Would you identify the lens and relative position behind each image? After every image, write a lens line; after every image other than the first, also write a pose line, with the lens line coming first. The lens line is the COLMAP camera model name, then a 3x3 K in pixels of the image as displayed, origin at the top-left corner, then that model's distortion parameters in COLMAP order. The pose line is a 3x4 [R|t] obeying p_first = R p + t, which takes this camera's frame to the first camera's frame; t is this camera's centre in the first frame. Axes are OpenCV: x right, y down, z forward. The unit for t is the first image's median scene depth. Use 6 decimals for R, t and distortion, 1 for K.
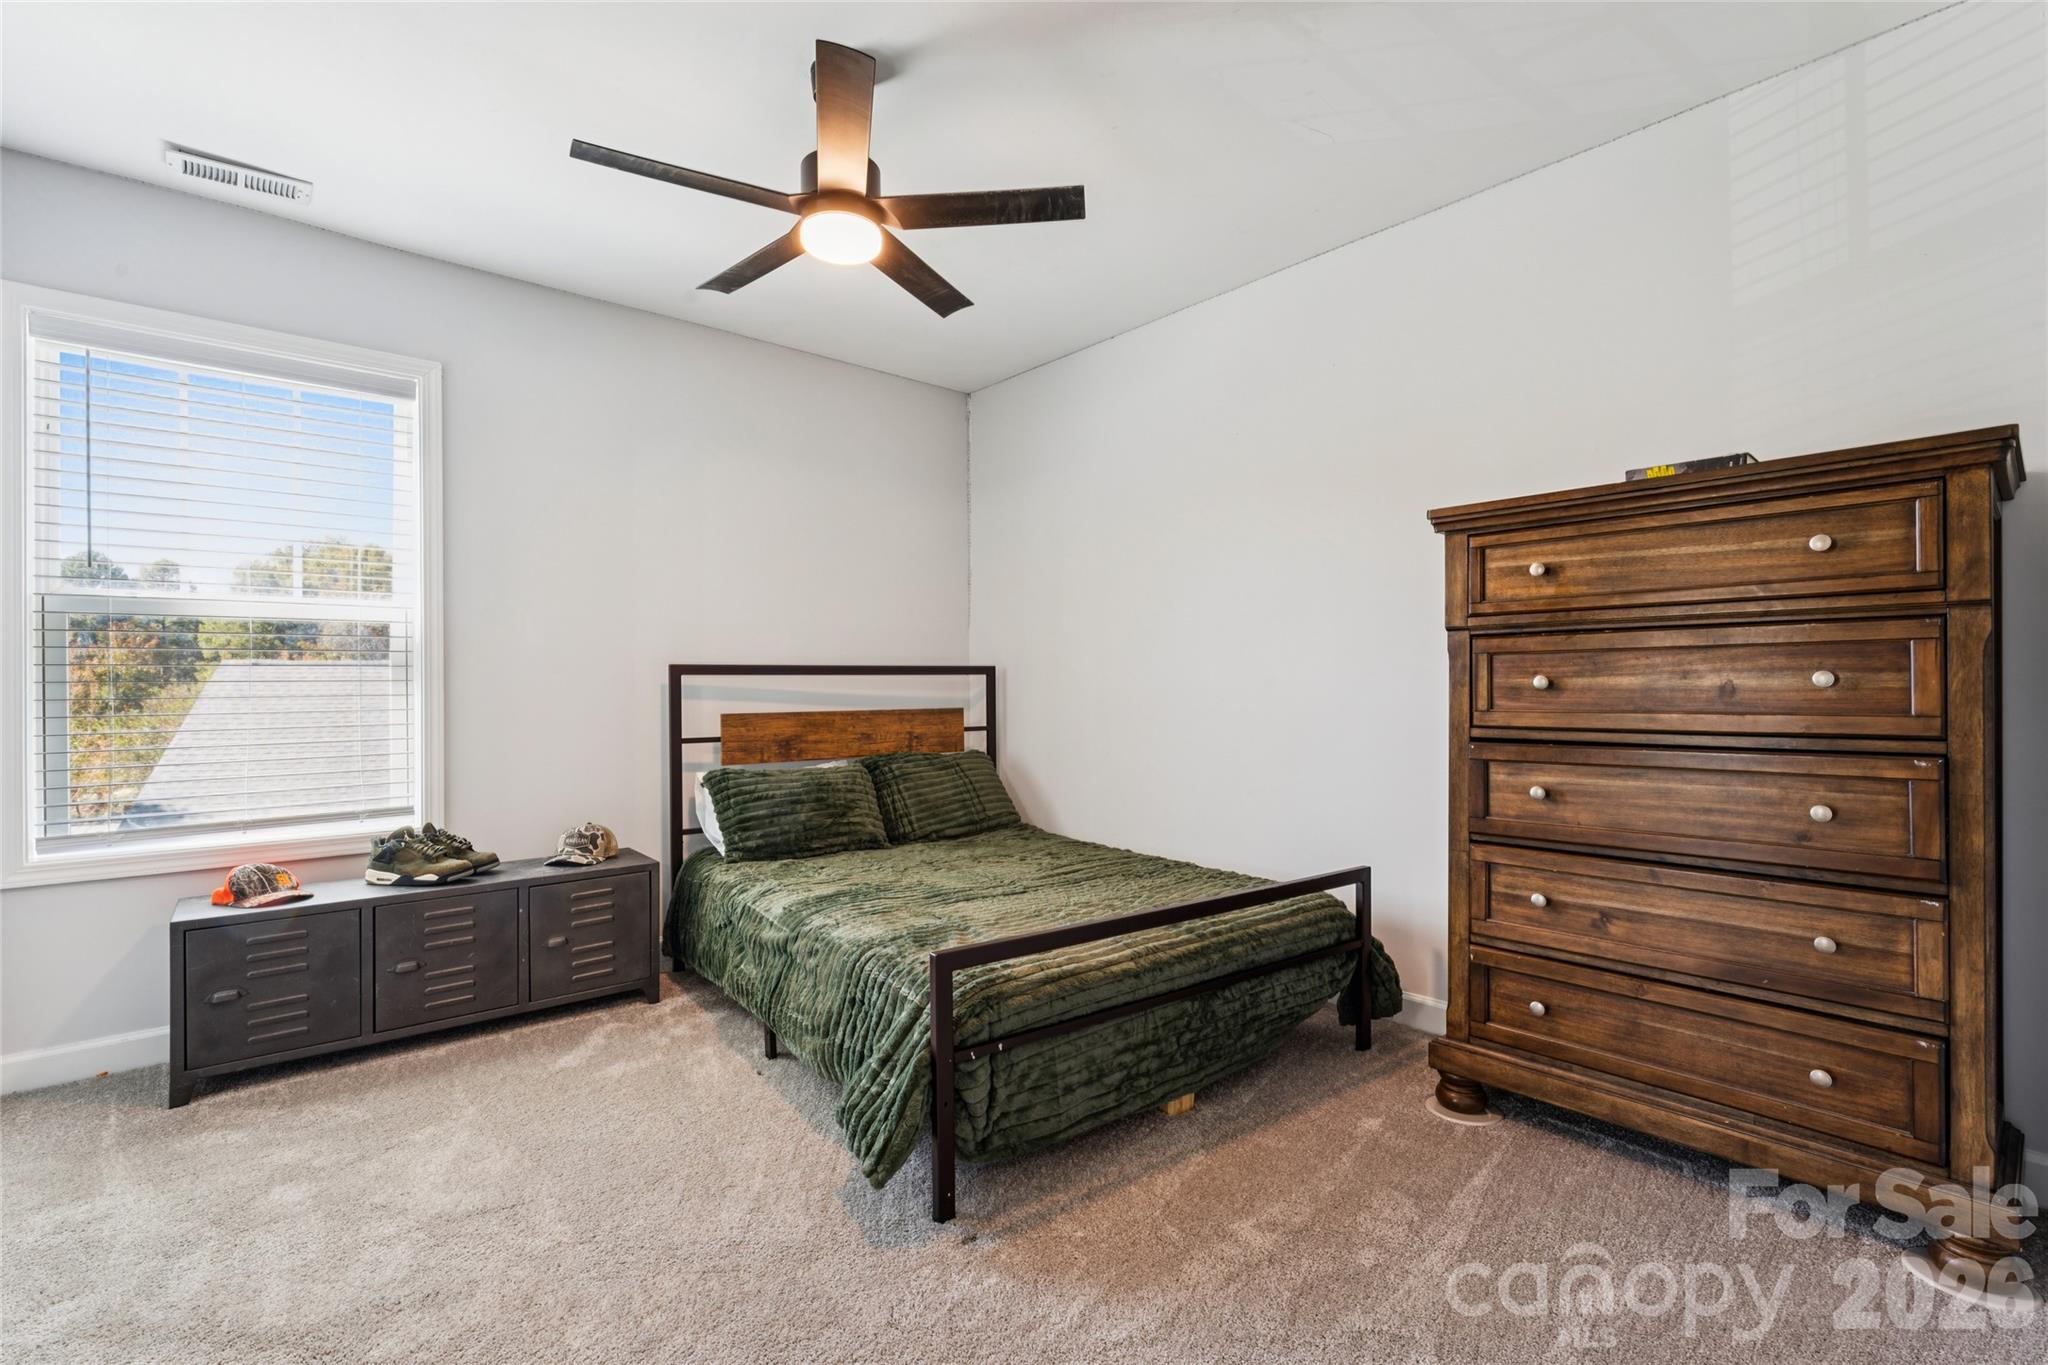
lens RADIAL K [[932.0, 0, 1025.6], [0, 932.0, 677.9], [0, 0, 1]] dist [0.002152, 0.000484]
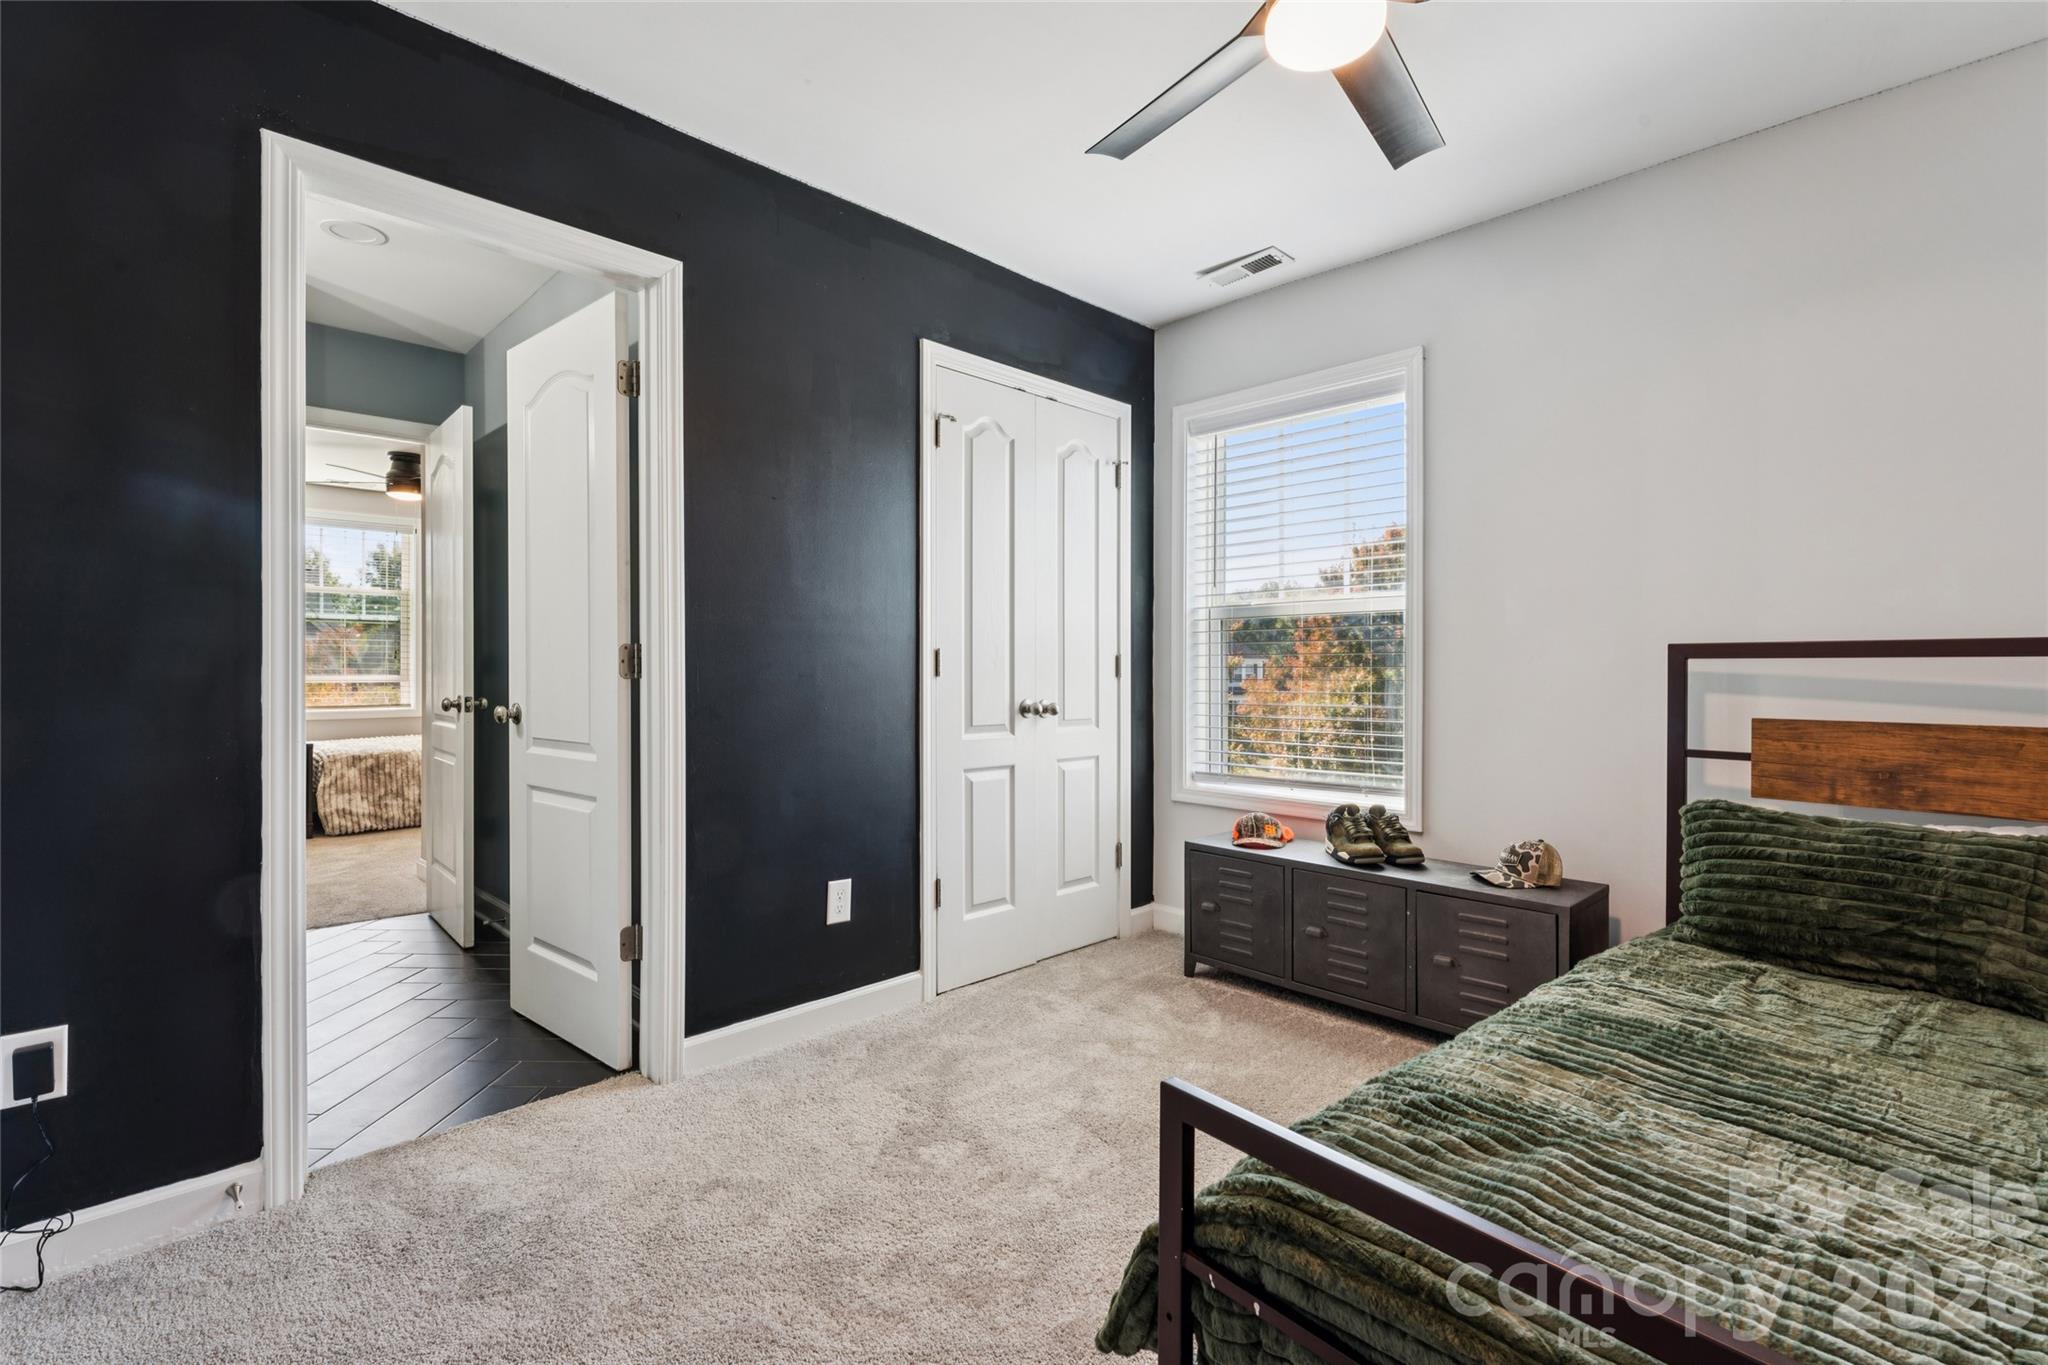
lens RADIAL K [[932.0, 0, 1025.6], [0, 932.0, 677.9], [0, 0, 1]] dist [0.002152, 0.000484]
pose [[0.058295, 0.015977, -0.998172, 0.318452], [0.006749, 0.999843, 0.016398, -0.003933], [0.998277, -0.007693, 0.058178, 0.488509]]
